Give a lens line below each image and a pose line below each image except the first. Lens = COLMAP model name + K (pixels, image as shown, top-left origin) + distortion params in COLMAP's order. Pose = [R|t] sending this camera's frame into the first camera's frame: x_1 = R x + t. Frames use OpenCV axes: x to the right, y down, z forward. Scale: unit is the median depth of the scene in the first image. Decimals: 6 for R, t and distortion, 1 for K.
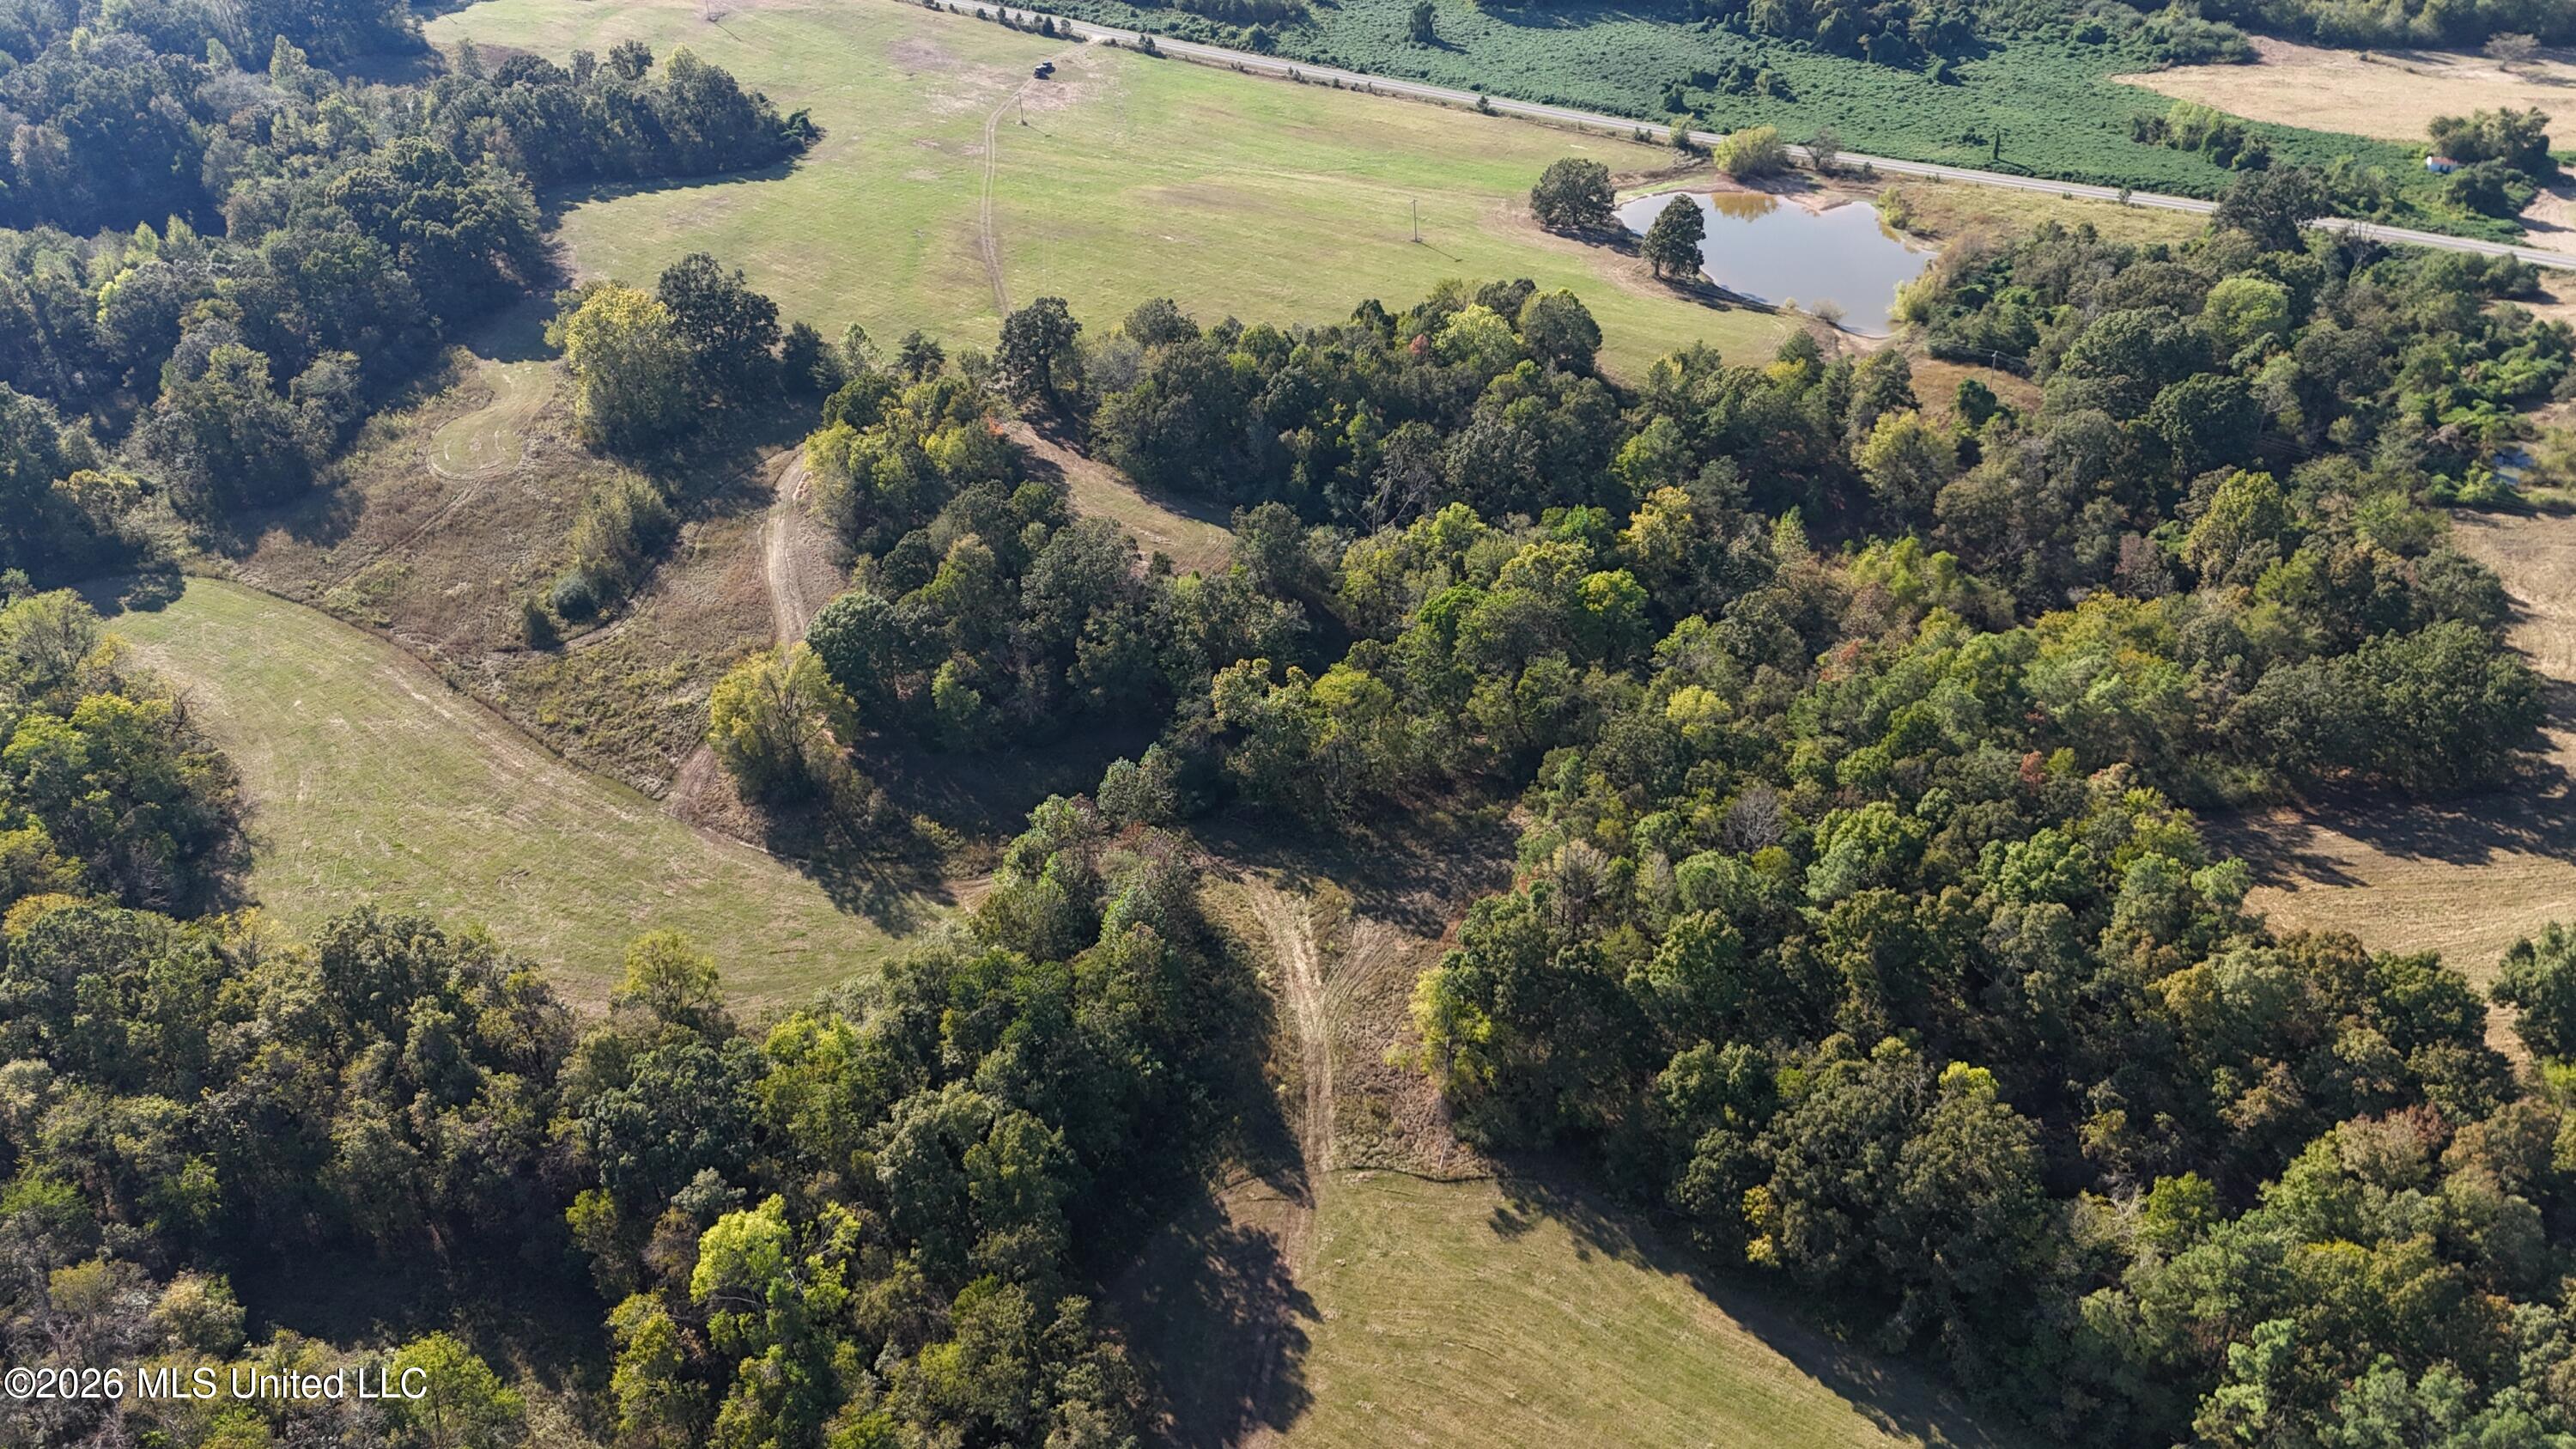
lens RADIAL K [[1931.5, 0, 1288.0], [0, 1931.5, 724.5], [0, 0, 1]] dist [0.078665, -0.079340]
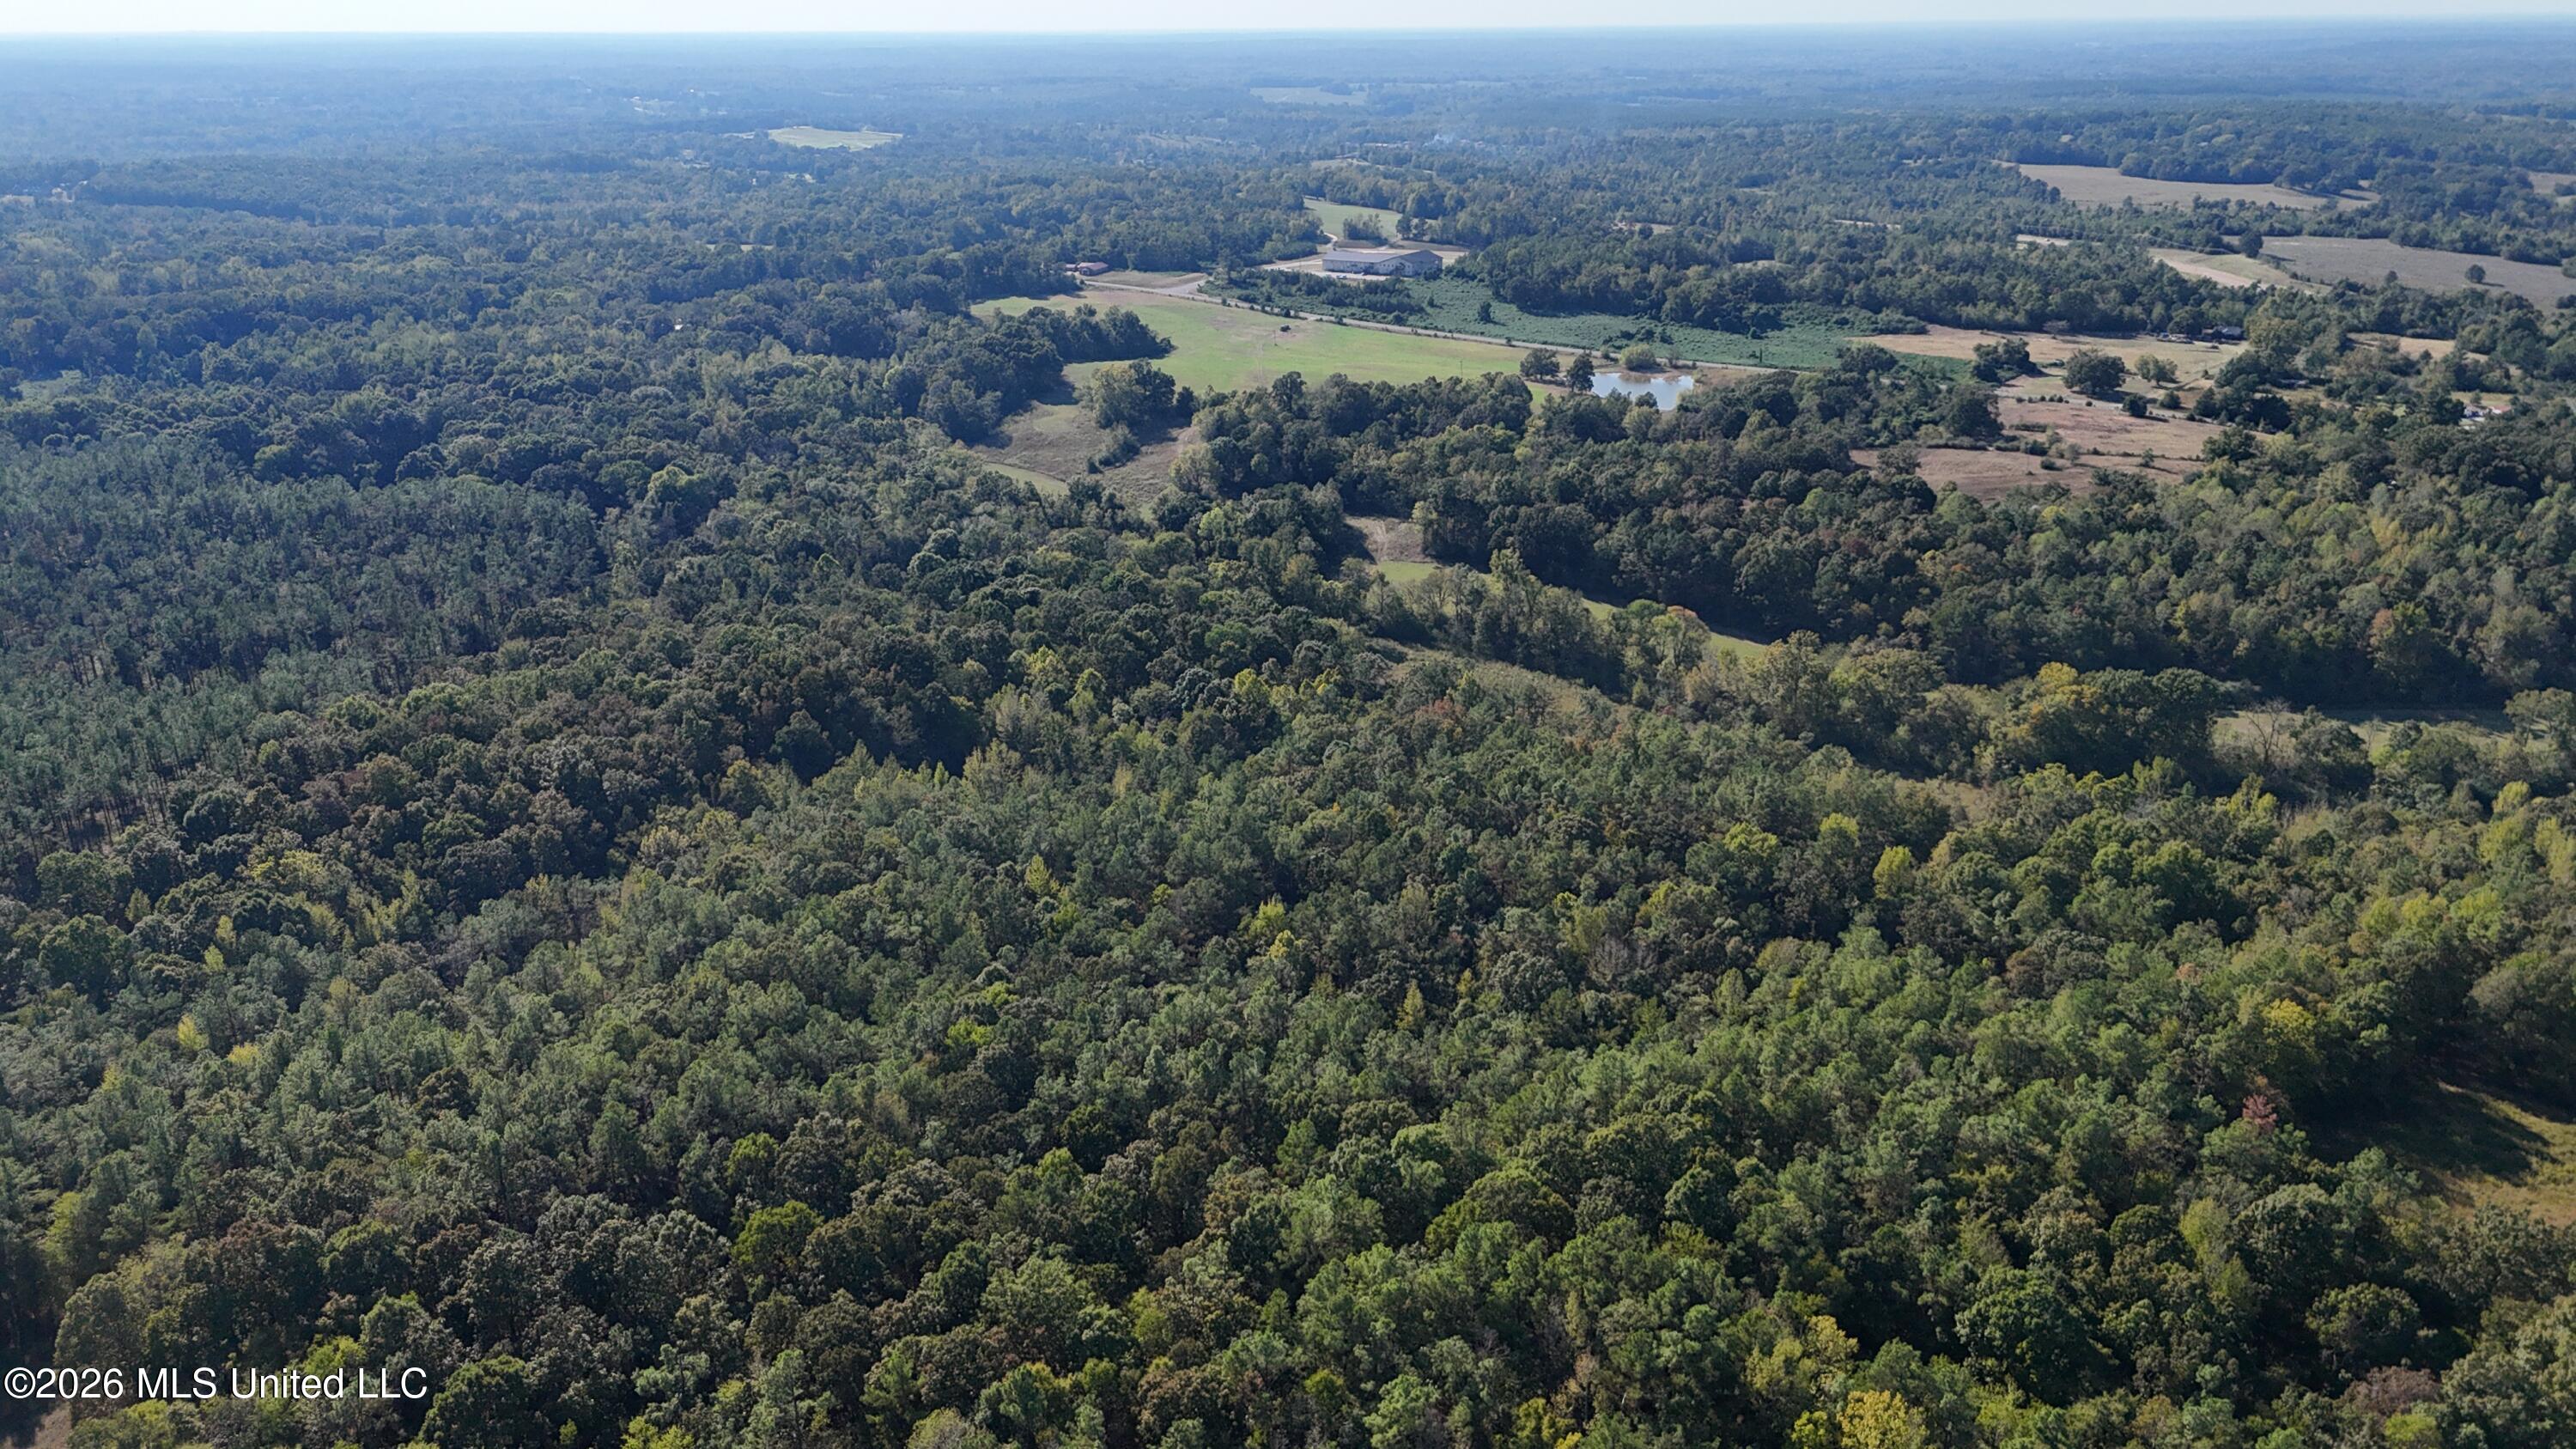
lens RADIAL K [[1931.5, 0, 1288.0], [0, 1931.5, 724.5], [0, 0, 1]] dist [0.078665, -0.079340]
pose [[0.995540, 0.034248, -0.087910, 0.072851], [-0.052701, 0.974729, -0.217083, 0.560907], [0.078254, 0.220748, 0.972187, -0.943438]]
